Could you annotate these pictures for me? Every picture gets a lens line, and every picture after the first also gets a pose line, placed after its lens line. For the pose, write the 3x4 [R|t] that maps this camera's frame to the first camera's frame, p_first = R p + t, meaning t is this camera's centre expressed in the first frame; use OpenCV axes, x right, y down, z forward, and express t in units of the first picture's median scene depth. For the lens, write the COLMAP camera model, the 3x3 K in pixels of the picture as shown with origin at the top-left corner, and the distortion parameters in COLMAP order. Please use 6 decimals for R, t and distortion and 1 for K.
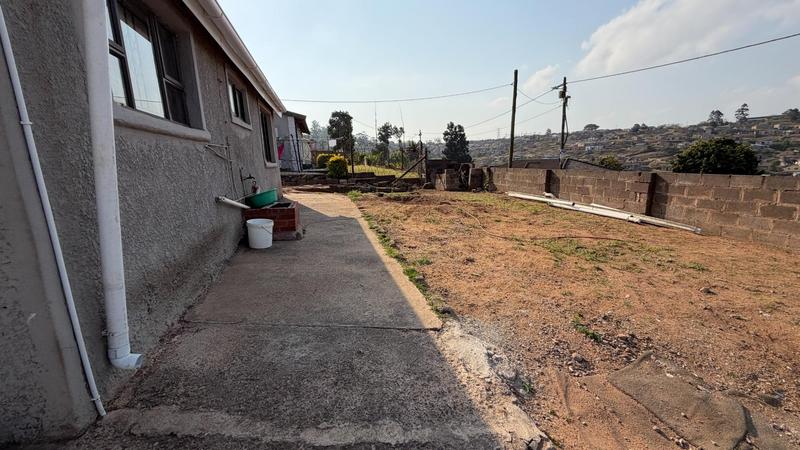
lens RADIAL K [[318.8, 0, 401.3], [0, 318.8, 224.7], [0, 0, 1]] dist [-0.001637, -0.000212]
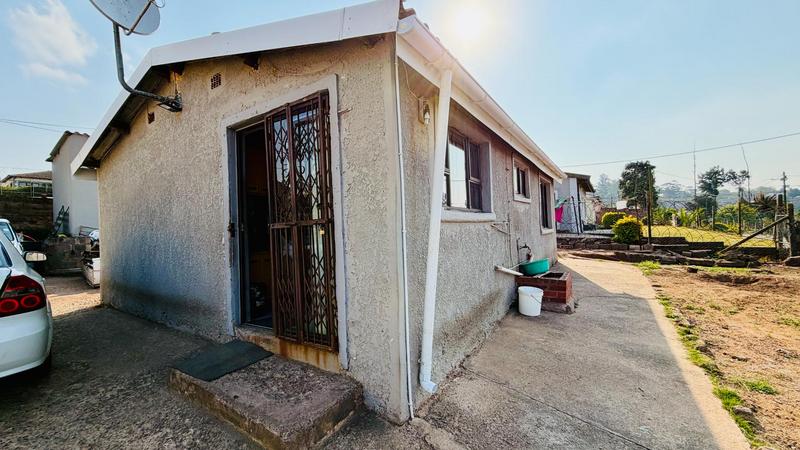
lens RADIAL K [[318.8, 0, 397.5], [0, 318.8, 224.1], [0, 0, 1]] dist [-0.001637, -0.000212]
pose [[0.676063, 0.000931, -0.736843, 0.047842], [-0.132915, 0.983749, -0.120708, -0.042635], [0.724757, 0.179544, 0.665201, -0.084014]]
